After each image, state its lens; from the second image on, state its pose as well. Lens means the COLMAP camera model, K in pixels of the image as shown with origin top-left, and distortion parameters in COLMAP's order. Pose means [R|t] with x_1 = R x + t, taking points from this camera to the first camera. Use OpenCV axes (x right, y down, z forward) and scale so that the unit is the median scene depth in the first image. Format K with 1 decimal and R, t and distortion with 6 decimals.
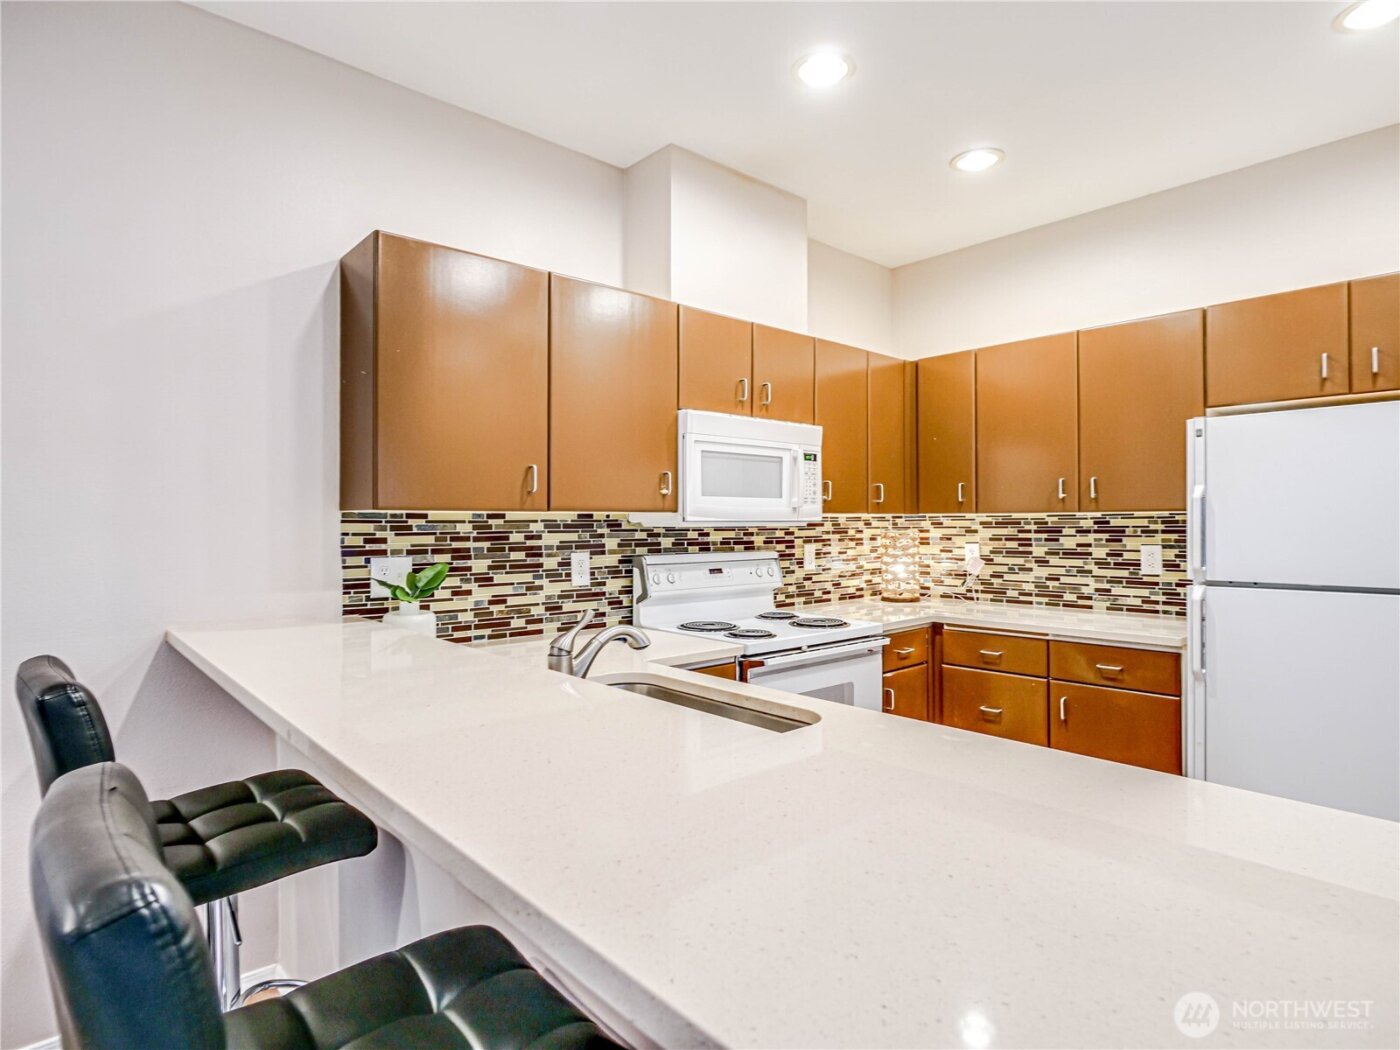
lens RADIAL K [[765.1, 0, 700.7], [0, 765.1, 523.4], [0, 0, 1]] dist [-0.010387, -0.000112]
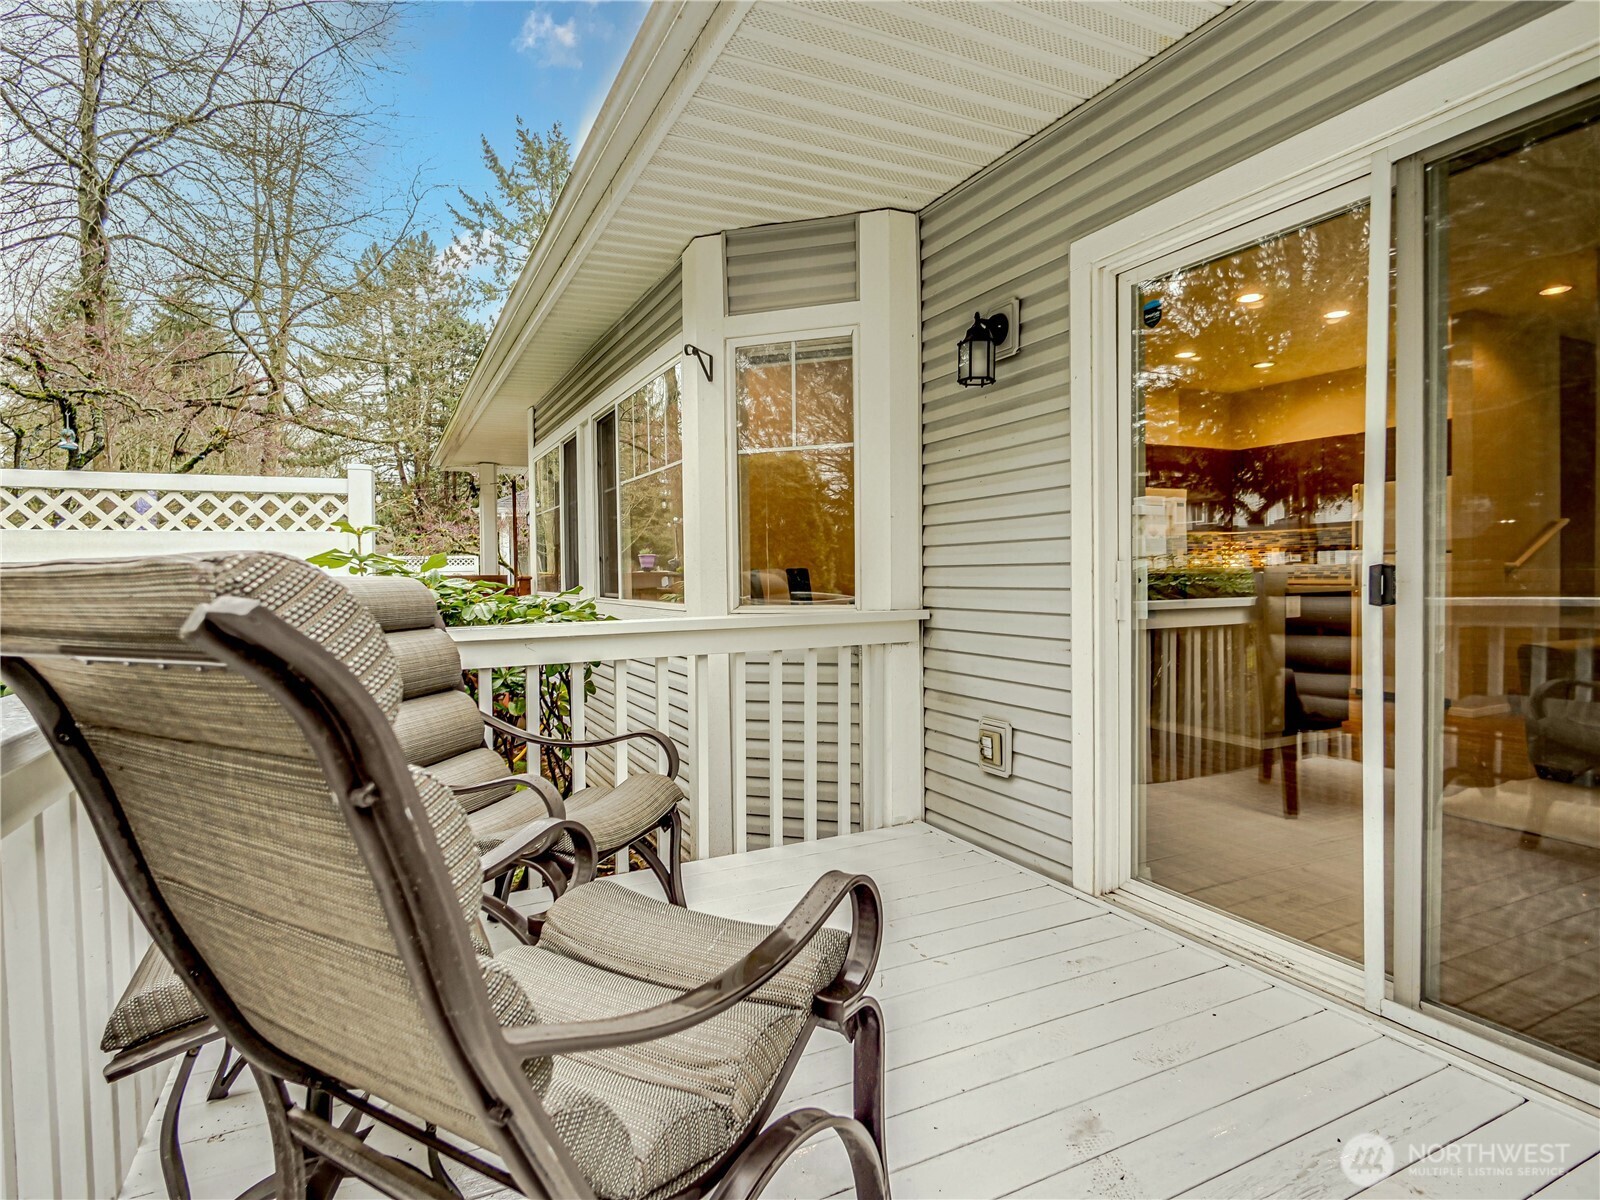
lens RADIAL K [[874.4, 0, 798.4], [0, 874.4, 600.0], [0, 0, 1]] dist [-0.010387, -0.000112]
pose [[0.961471, -0.001379, -0.274904, -0.221161], [0.010813, 0.999403, 0.032807, 0.091863], [0.274694, -0.034515, 0.960912, -1.713878]]
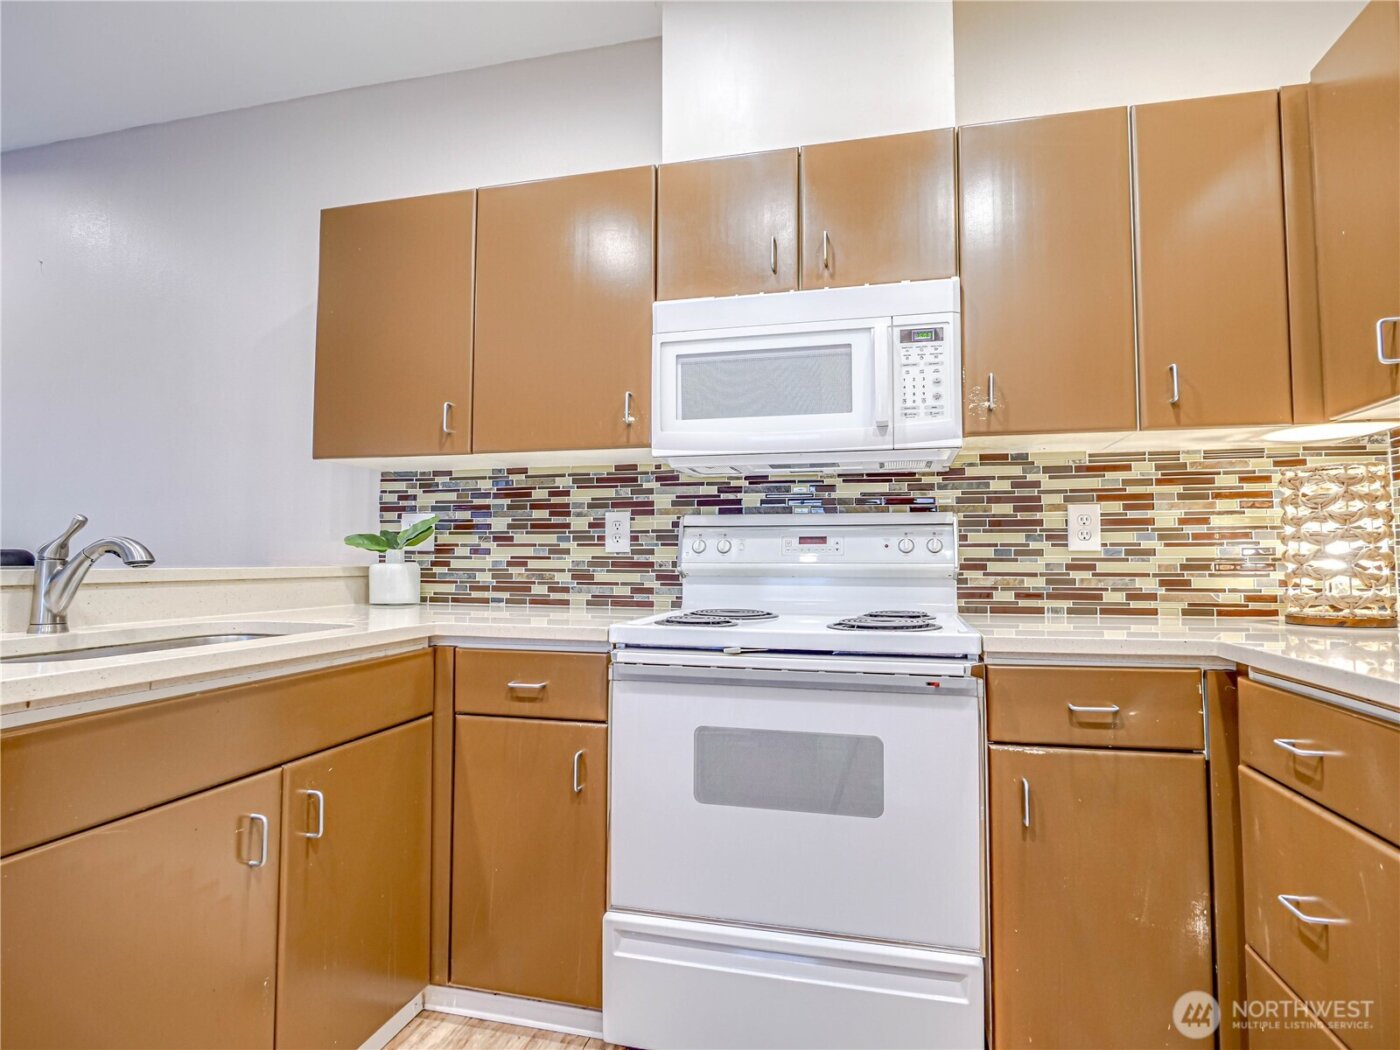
lens RADIAL K [[765.1, 0, 694.2], [0, 765.1, 521.3], [0, 0, 1]] dist [-0.010387, -0.000112]
pose [[0.557795, -0.037734, -0.829120, 0.543589], [-0.004864, 0.998800, -0.048729, 0.083970], [0.829964, 0.031213, 0.556942, 0.583356]]
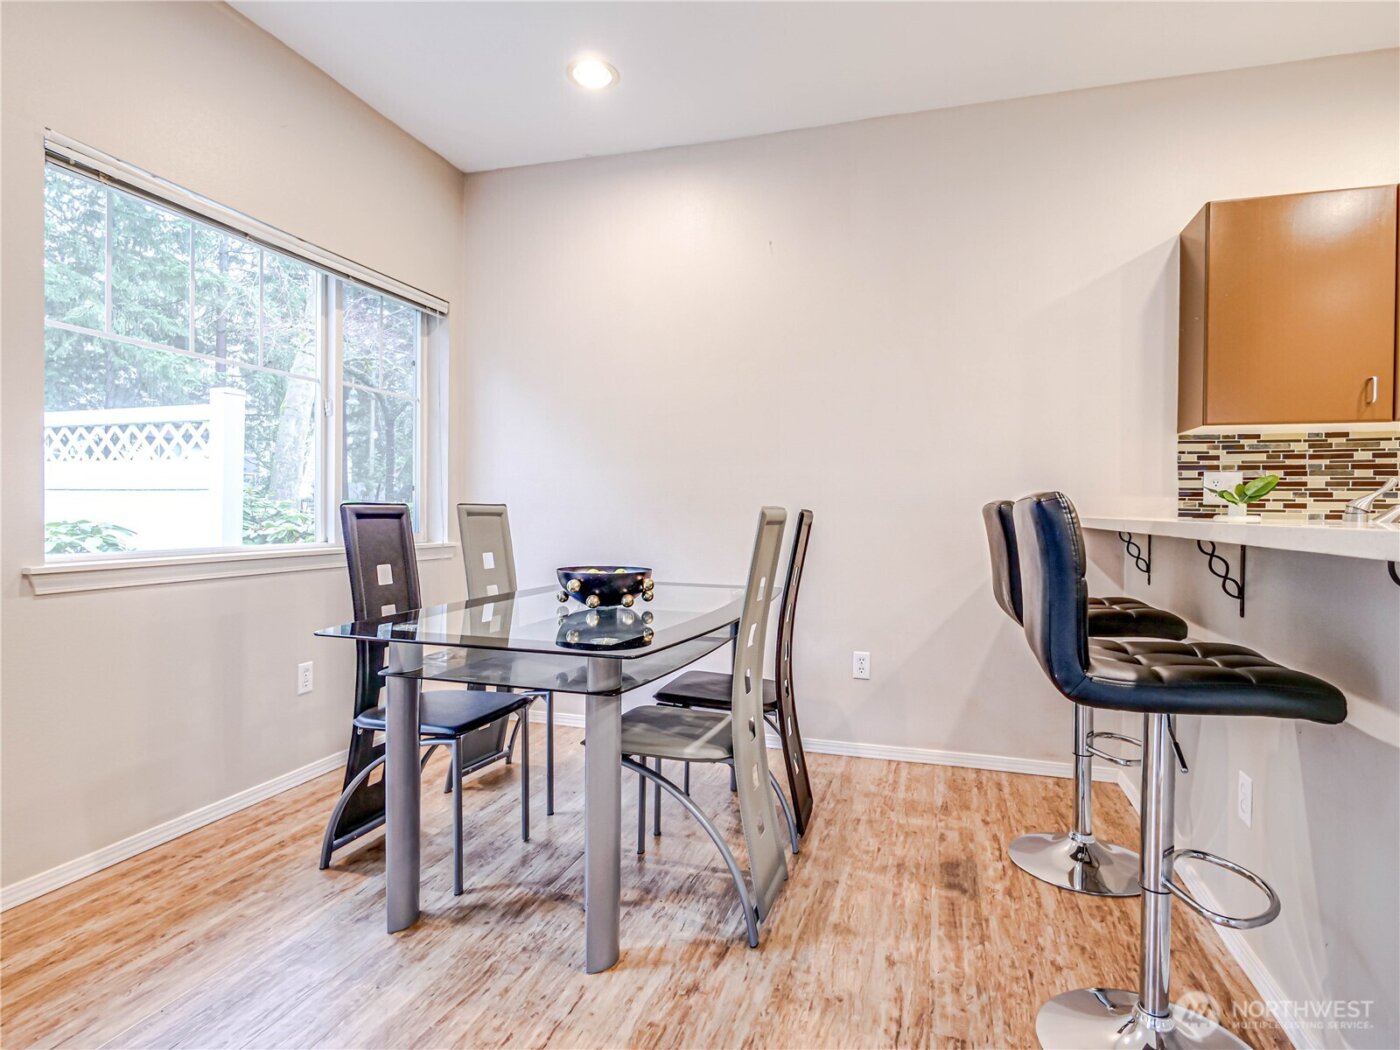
lens RADIAL K [[765.1, 0, 696.4], [0, 765.1, 522.4], [0, 0, 1]] dist [-0.010387, -0.000112]
pose [[0.511636, 0.018630, -0.859000, 0.157184], [-0.010749, 0.999825, 0.015283, 0.091192], [0.859135, 0.001414, 0.511747, -0.251057]]
